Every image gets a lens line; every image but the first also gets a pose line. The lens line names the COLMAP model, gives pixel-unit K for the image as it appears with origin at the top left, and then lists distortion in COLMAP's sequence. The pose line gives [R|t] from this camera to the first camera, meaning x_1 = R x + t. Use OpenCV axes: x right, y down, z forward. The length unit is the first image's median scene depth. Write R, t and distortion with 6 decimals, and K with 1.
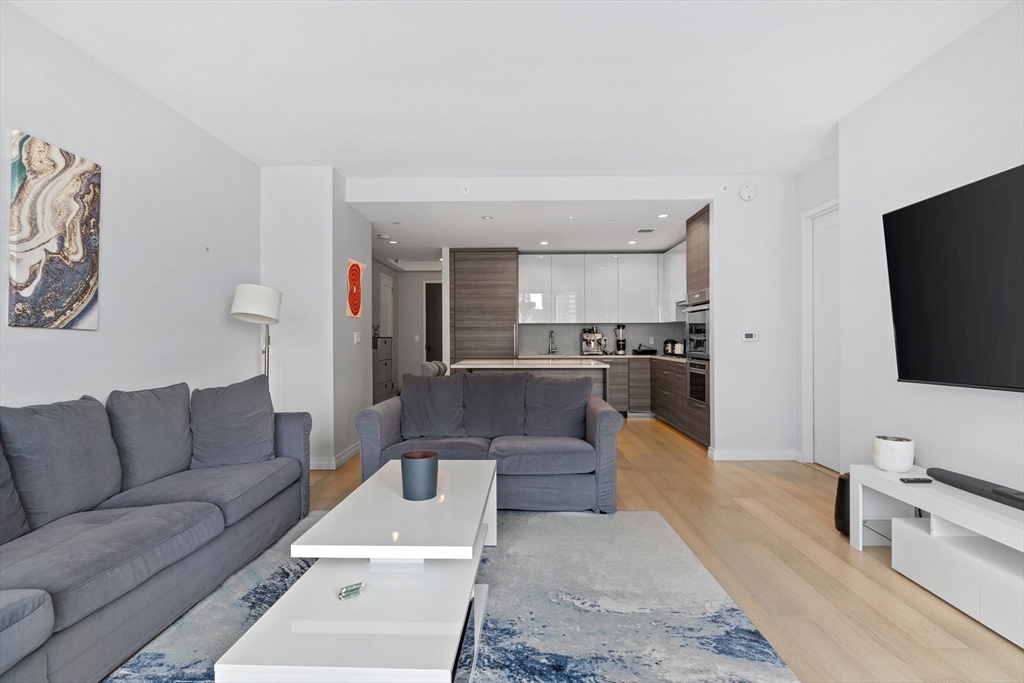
lens RADIAL K [[514.3, 0, 506.7], [0, 514.3, 339.7], [0, 0, 1]] dist [-0.002743, 0.002292]
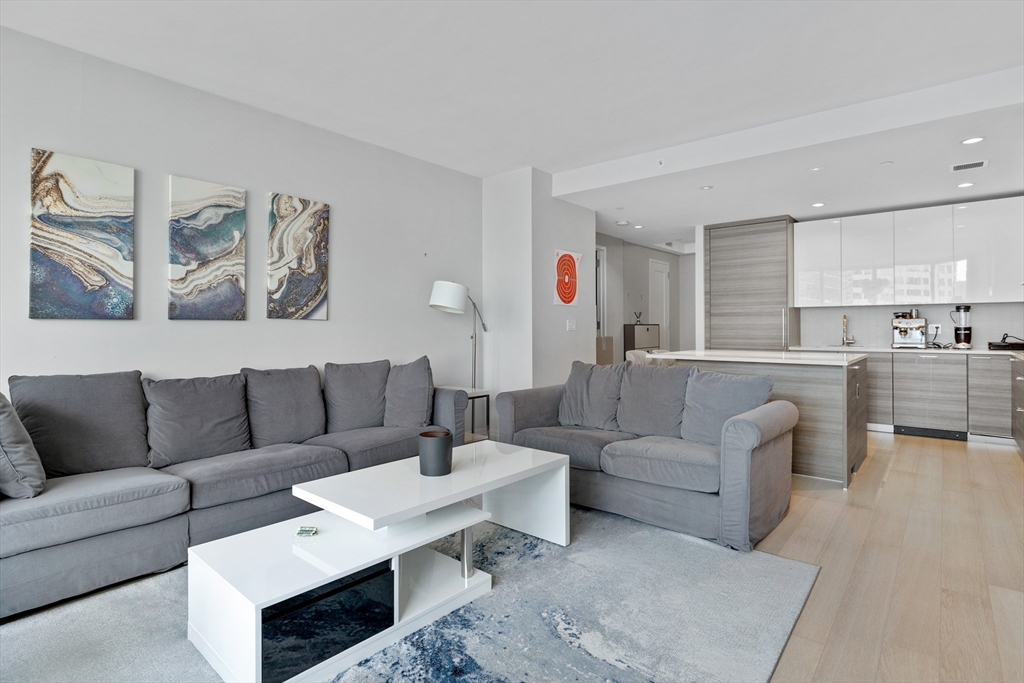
lens RADIAL K [[514.3, 0, 503.2], [0, 514.3, 328.2], [0, 0, 1]] dist [-0.002743, 0.002292]
pose [[0.774422, 0.003804, -0.632658, 0.498321], [-0.001740, 0.999991, 0.003883, -0.002222], [0.632667, -0.001906, 0.774421, 0.205519]]
